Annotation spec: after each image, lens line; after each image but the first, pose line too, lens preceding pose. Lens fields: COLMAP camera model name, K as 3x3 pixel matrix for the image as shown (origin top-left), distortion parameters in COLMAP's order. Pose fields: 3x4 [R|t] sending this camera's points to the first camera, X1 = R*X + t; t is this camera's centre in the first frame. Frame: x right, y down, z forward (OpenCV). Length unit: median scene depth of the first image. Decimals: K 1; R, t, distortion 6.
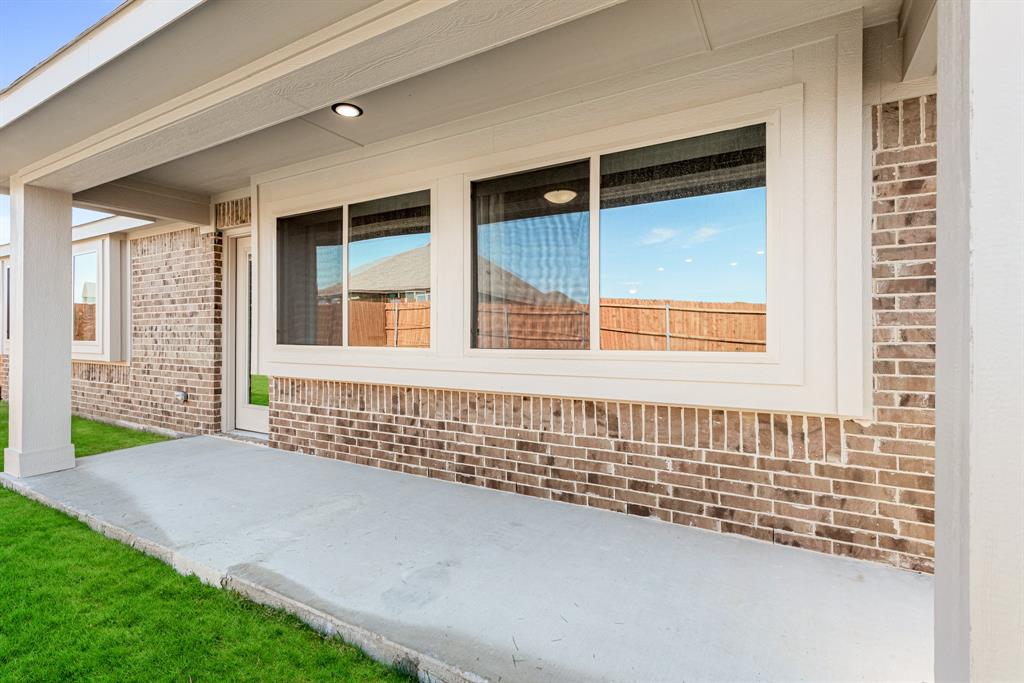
lens RADIAL K [[486.3, 0, 510.4], [0, 486.3, 337.7], [0, 0, 1]] dist [0.005904, 0.000226]
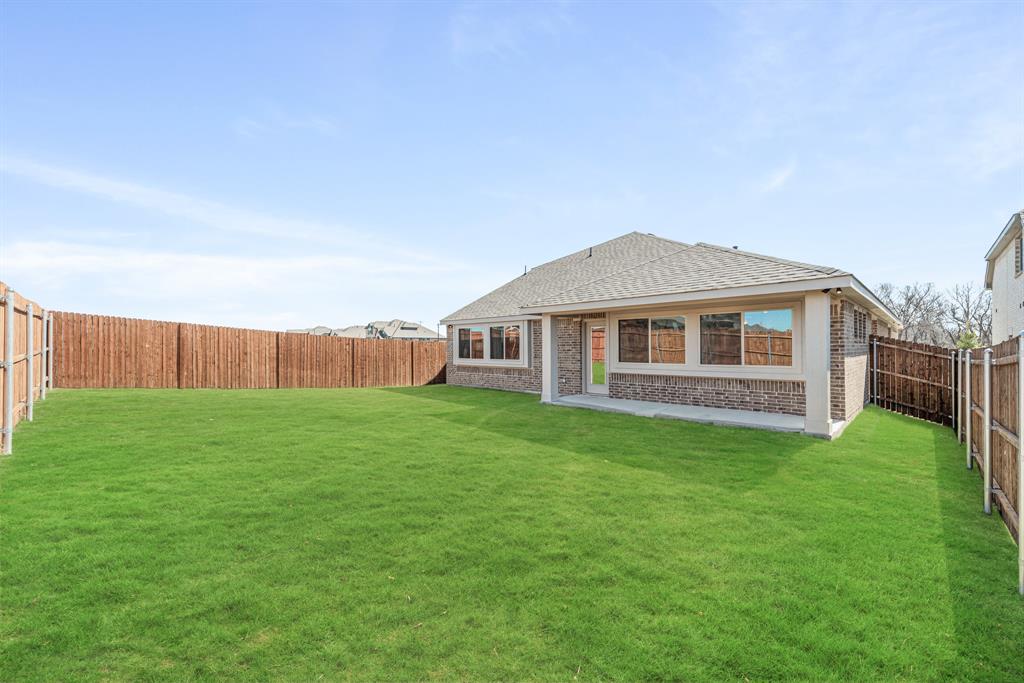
lens RADIAL K [[407.3, 0, 519.9], [0, 407.3, 346.2], [0, 0, 1]] dist [0.005697, -0.000703]
pose [[0.970074, -0.010018, -0.242604, -0.618249], [0.008569, 0.999939, -0.007025, -0.093841], [0.242660, 0.004736, 0.970100, -2.081635]]
